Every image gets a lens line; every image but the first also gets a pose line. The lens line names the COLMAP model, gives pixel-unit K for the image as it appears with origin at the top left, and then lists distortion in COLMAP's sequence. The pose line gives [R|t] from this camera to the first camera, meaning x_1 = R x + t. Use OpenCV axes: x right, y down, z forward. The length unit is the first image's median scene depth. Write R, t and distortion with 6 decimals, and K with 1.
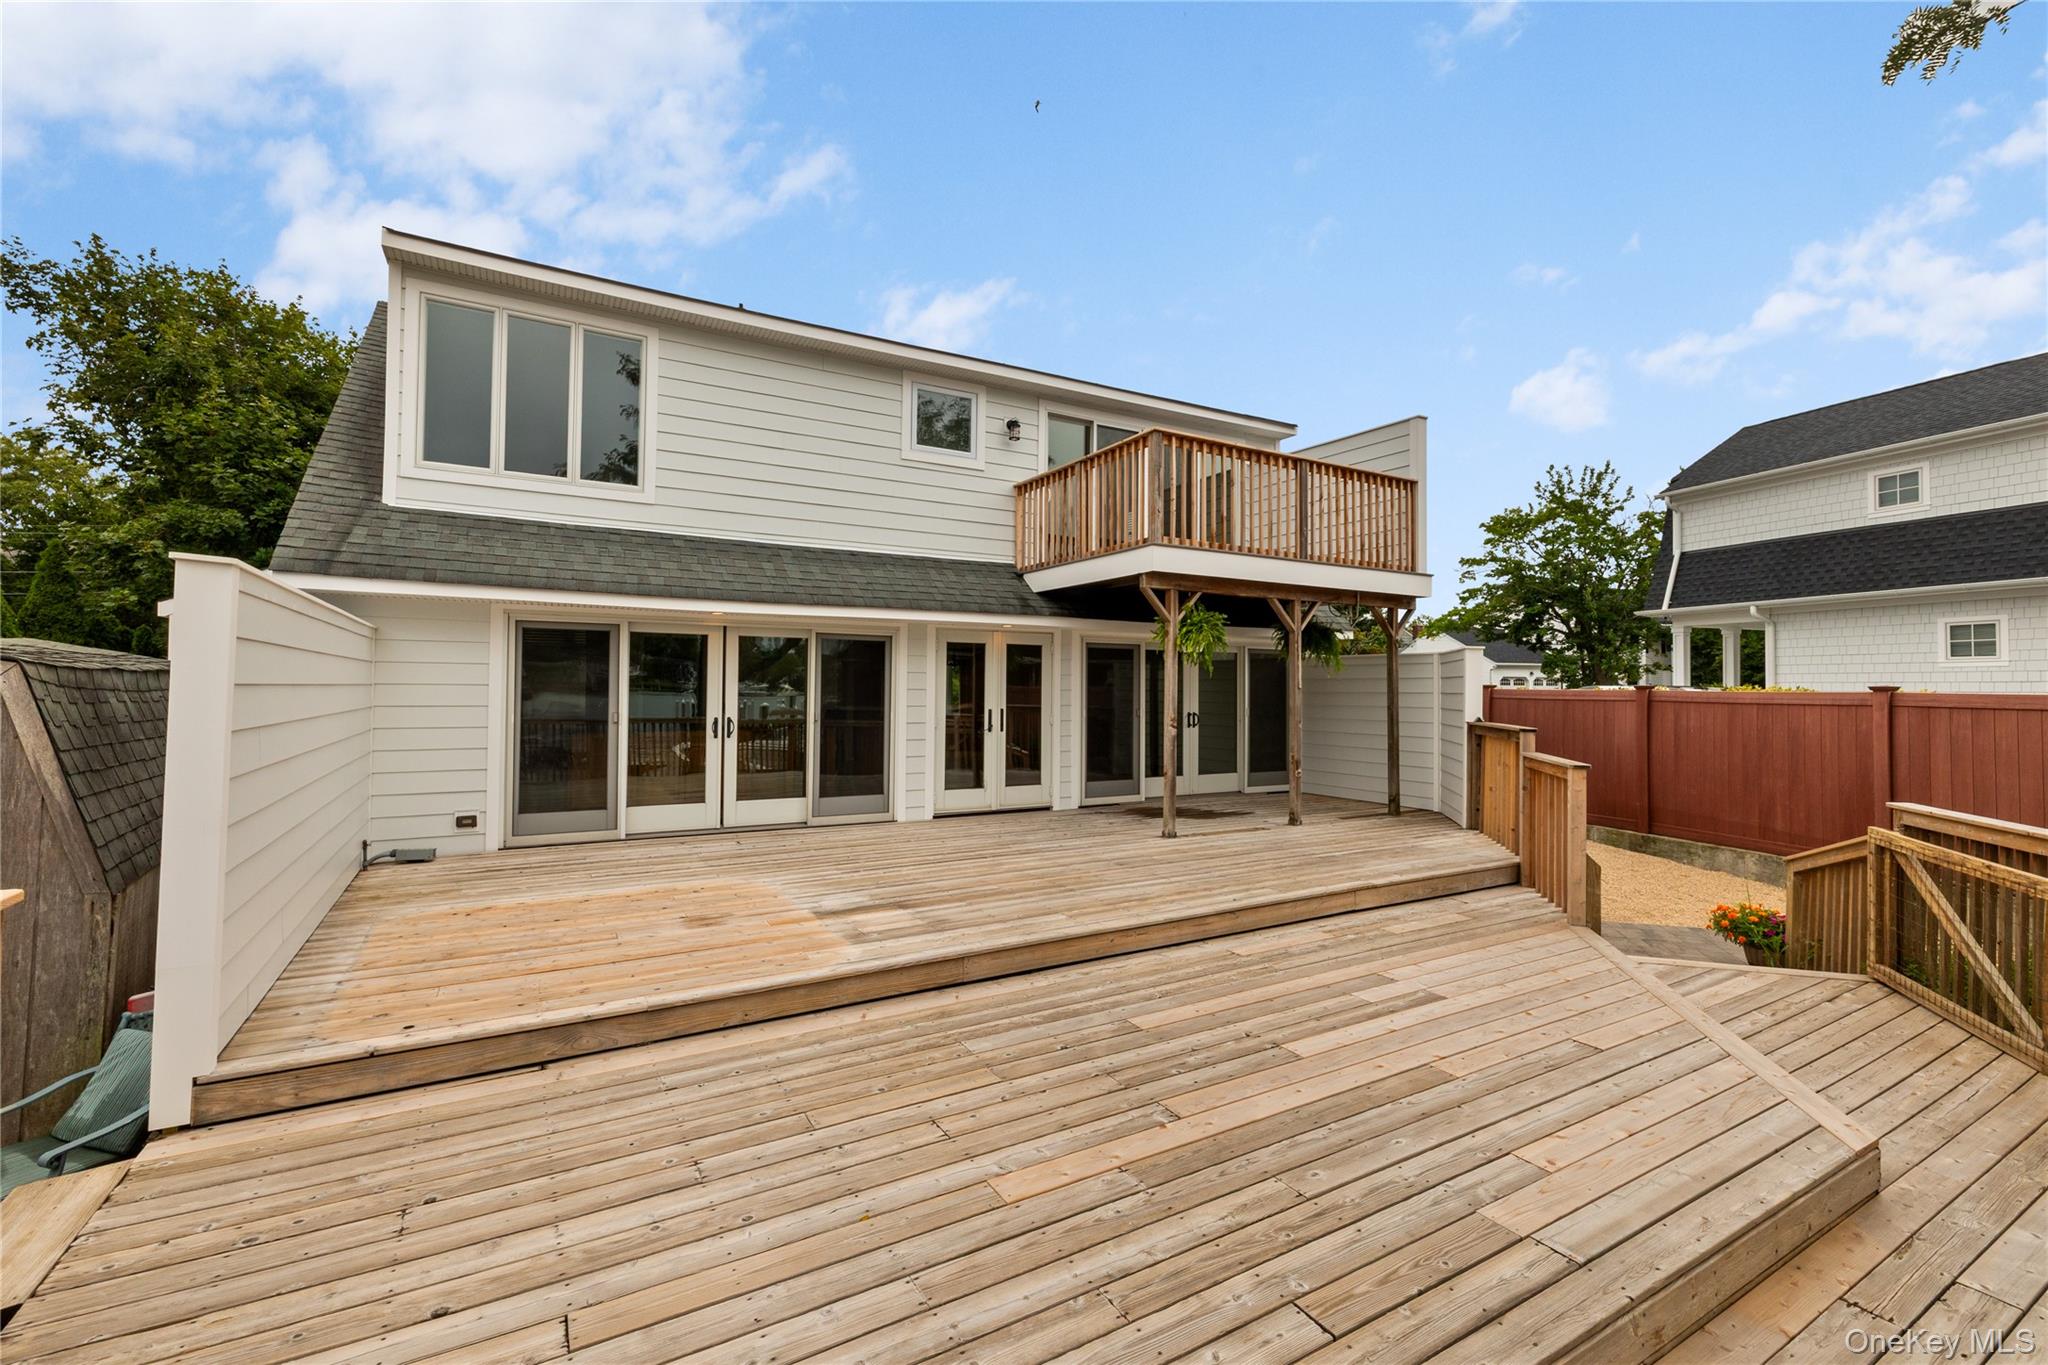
lens RADIAL K [[877.3, 0, 1024.0], [0, 877.3, 682.5], [0, 0, 1]] dist [-0.003782, -0.000725]
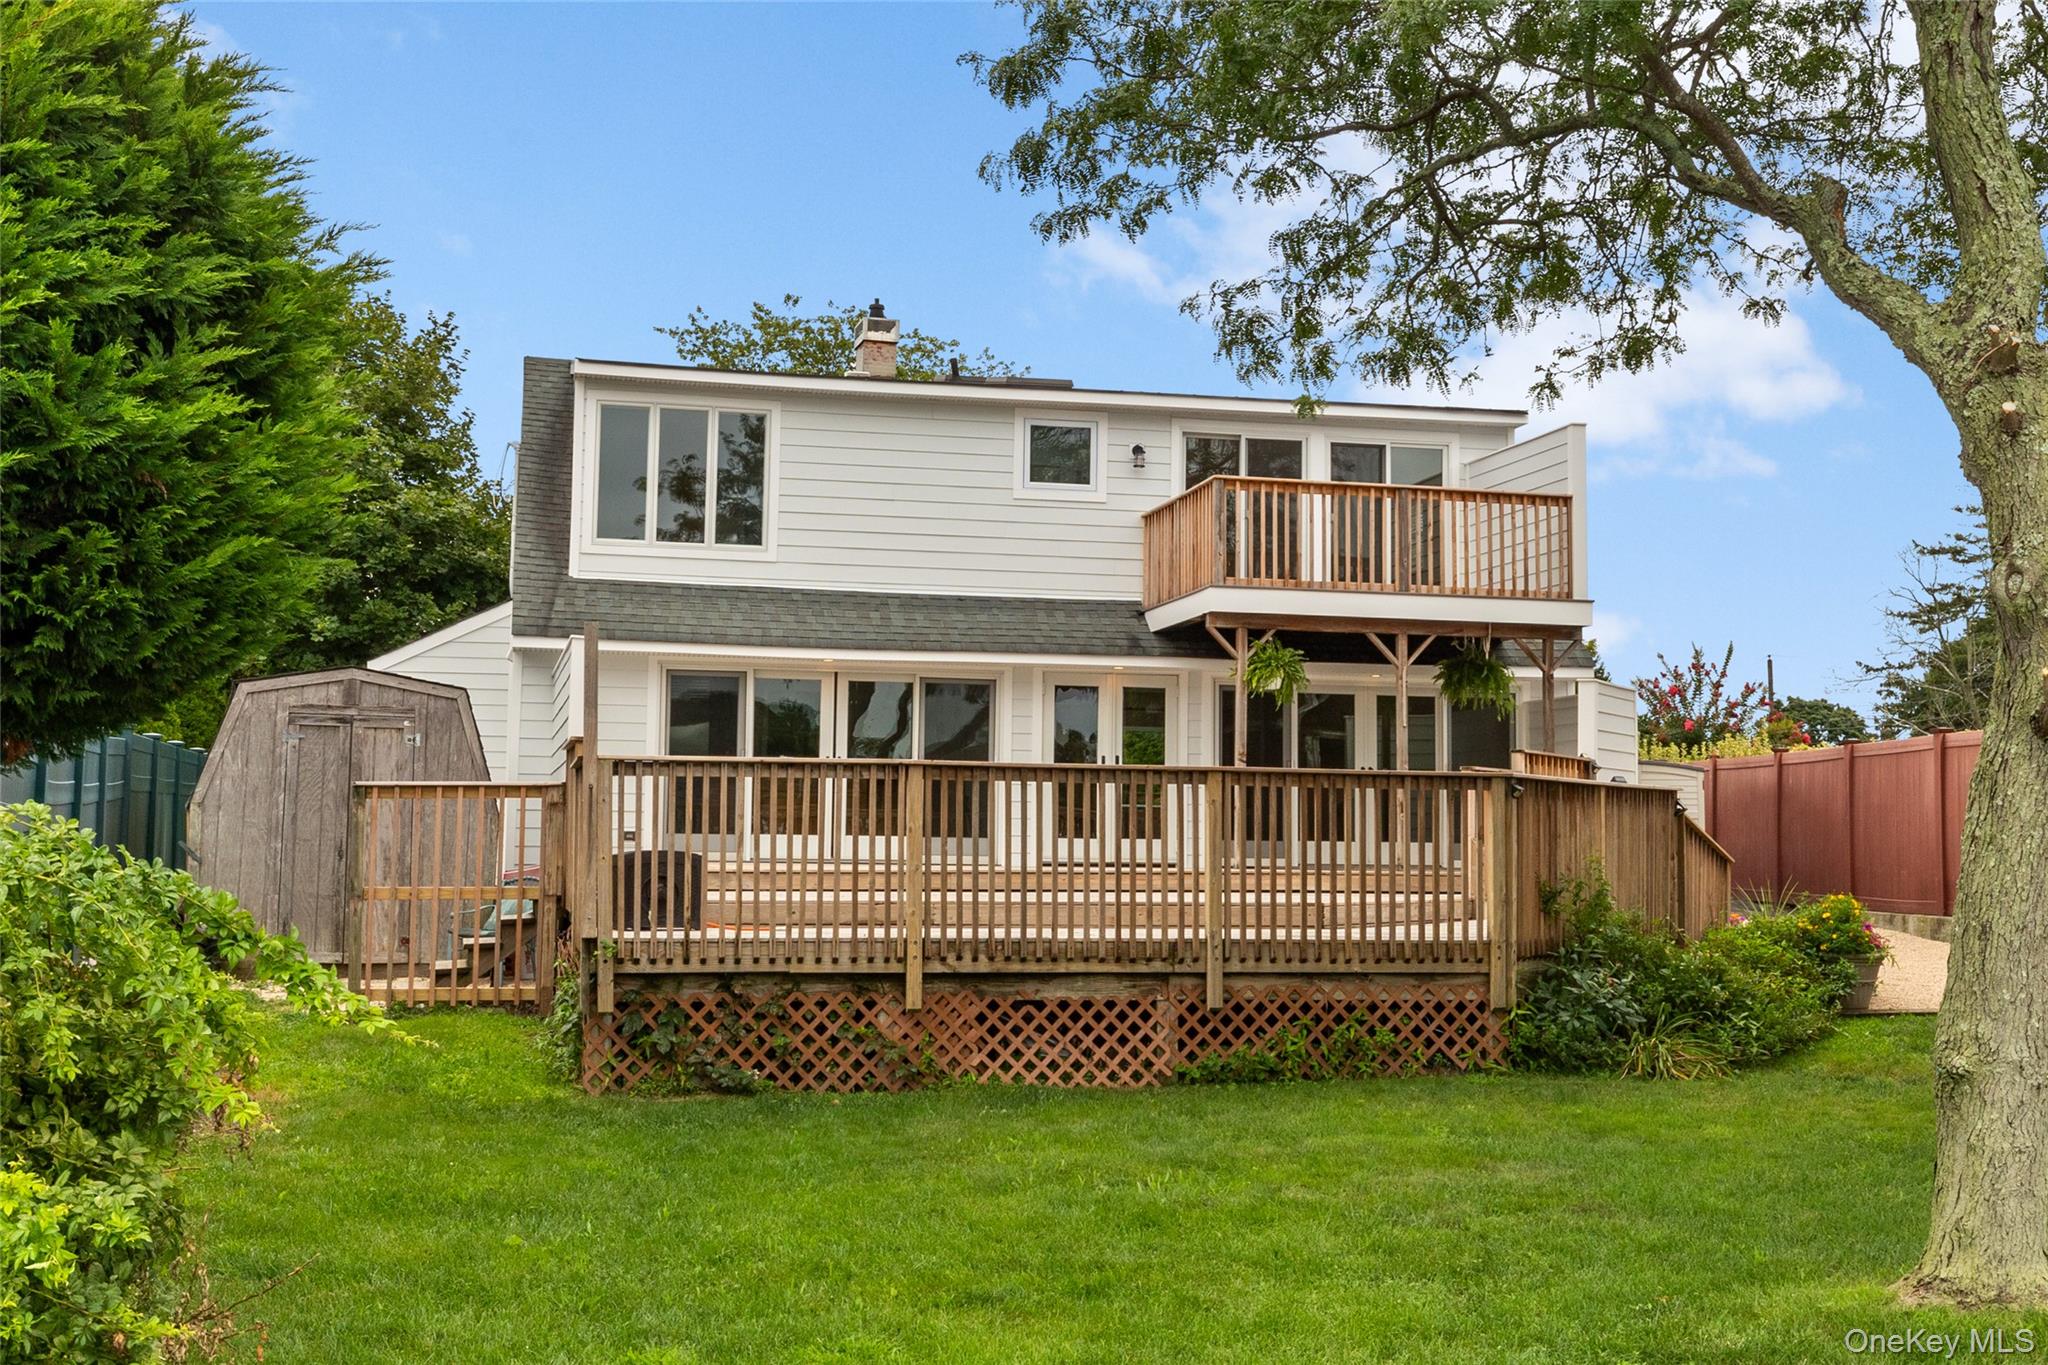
lens RADIAL K [[2271.7, 0, 1024.0], [0, 2271.7, 682.5], [0, 0, 1]] dist [0.018530, -0.232347]
pose [[0.958002, -0.017773, -0.286209, 0.653102], [-0.001294, 0.997799, -0.066294, 0.128260], [0.286758, 0.063880, 0.955871, -1.540669]]
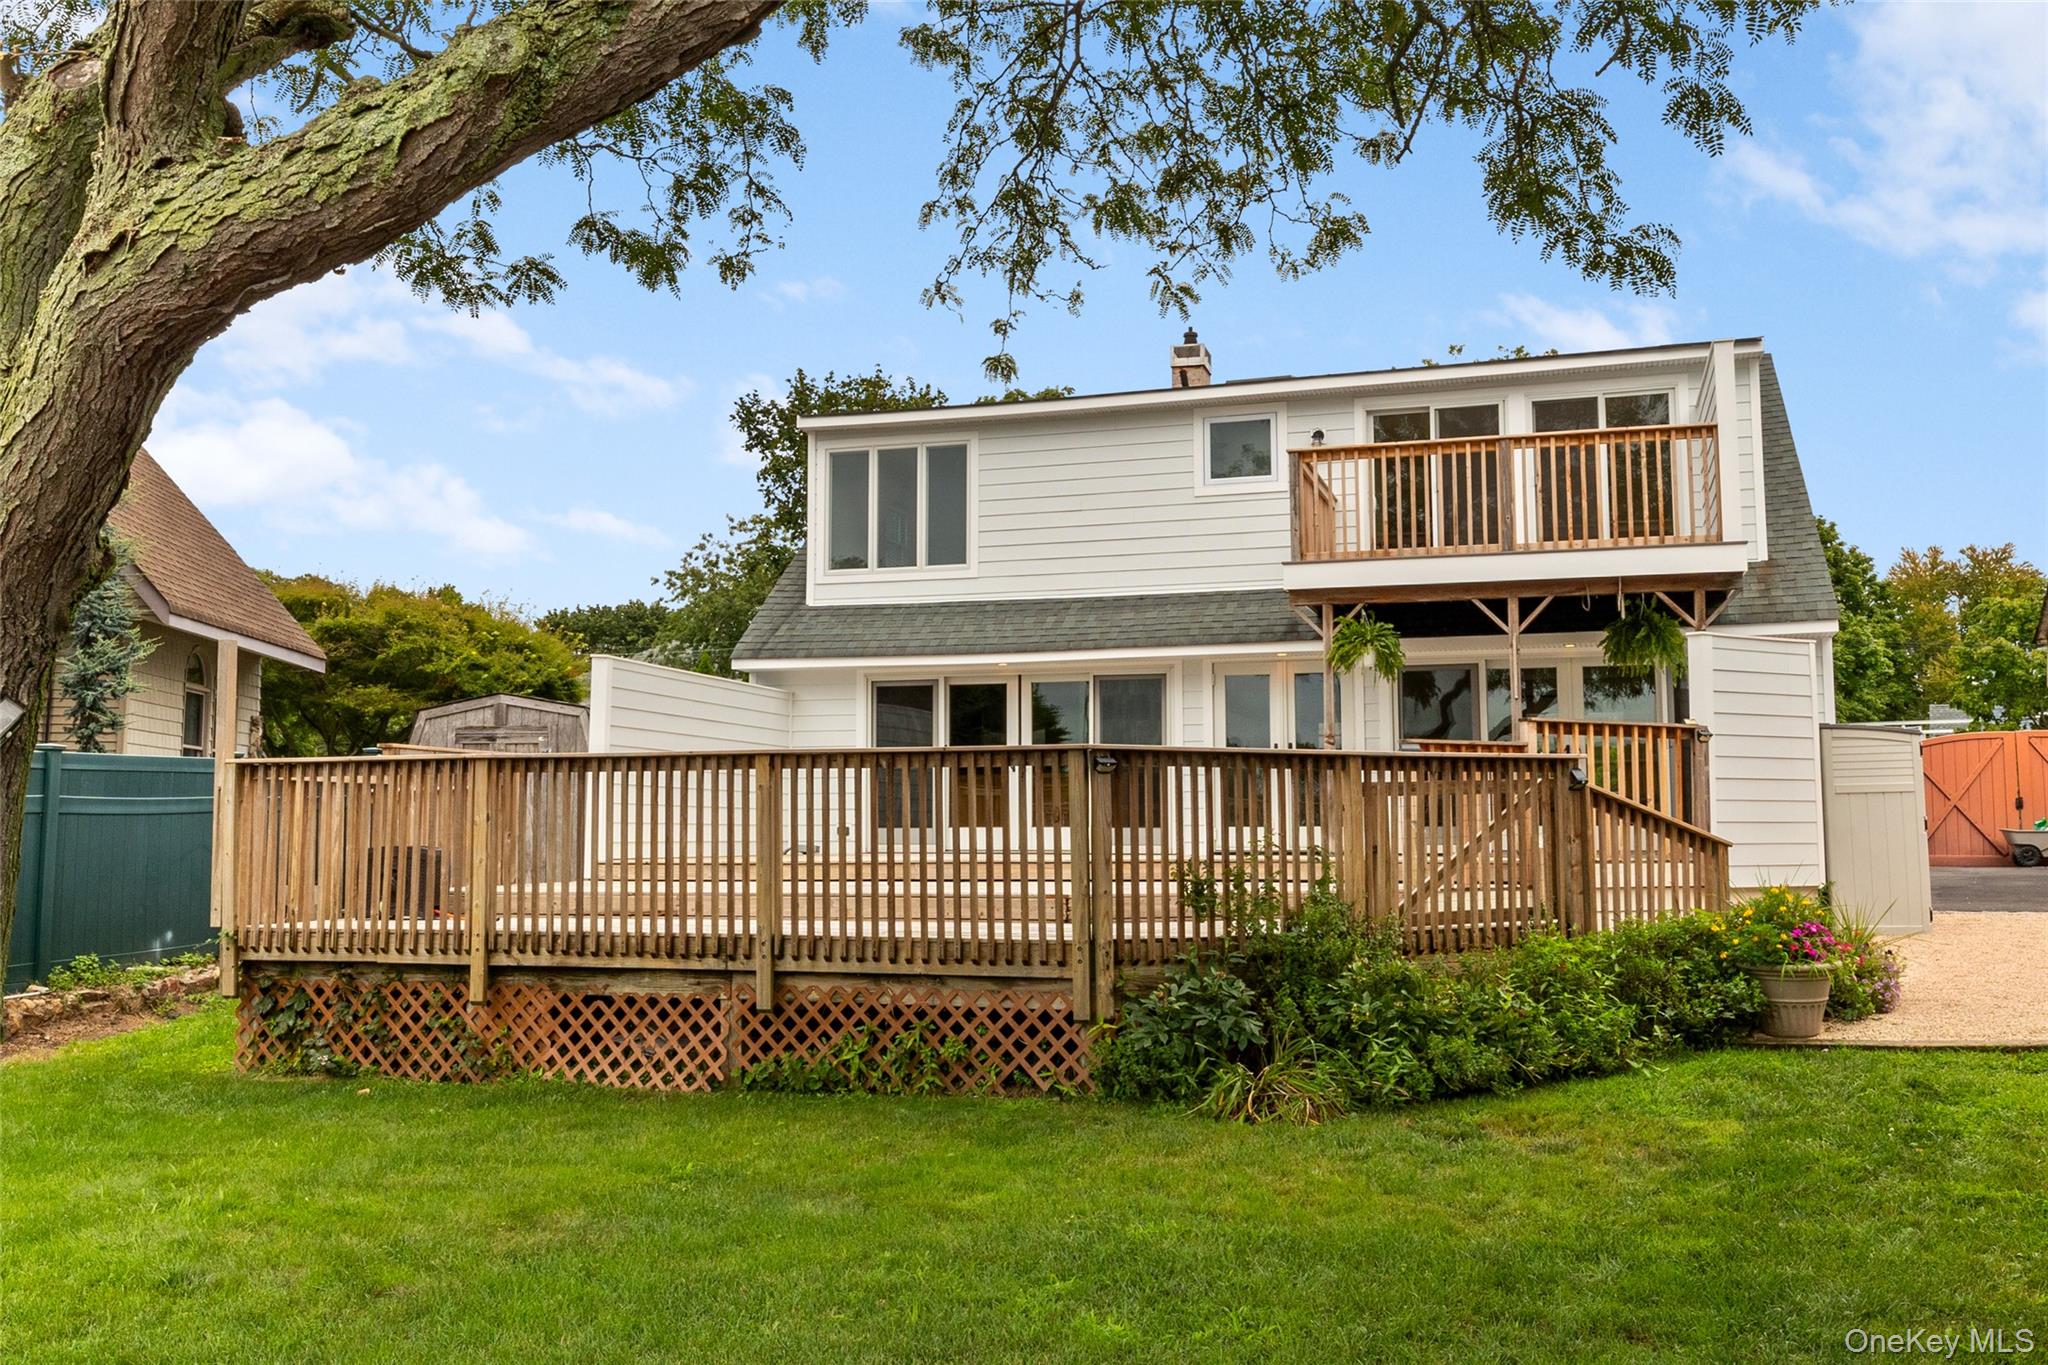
lens RADIAL K [[1816.7, 0, 1024.0], [0, 1816.7, 682.5], [0, 0, 1]] dist [0.049338, -0.160931]
pose [[0.682986, -0.070488, -0.727023, 1.349323], [0.013636, 0.996390, -0.083794, 0.140729], [0.730304, 0.047316, 0.681481, -0.603856]]
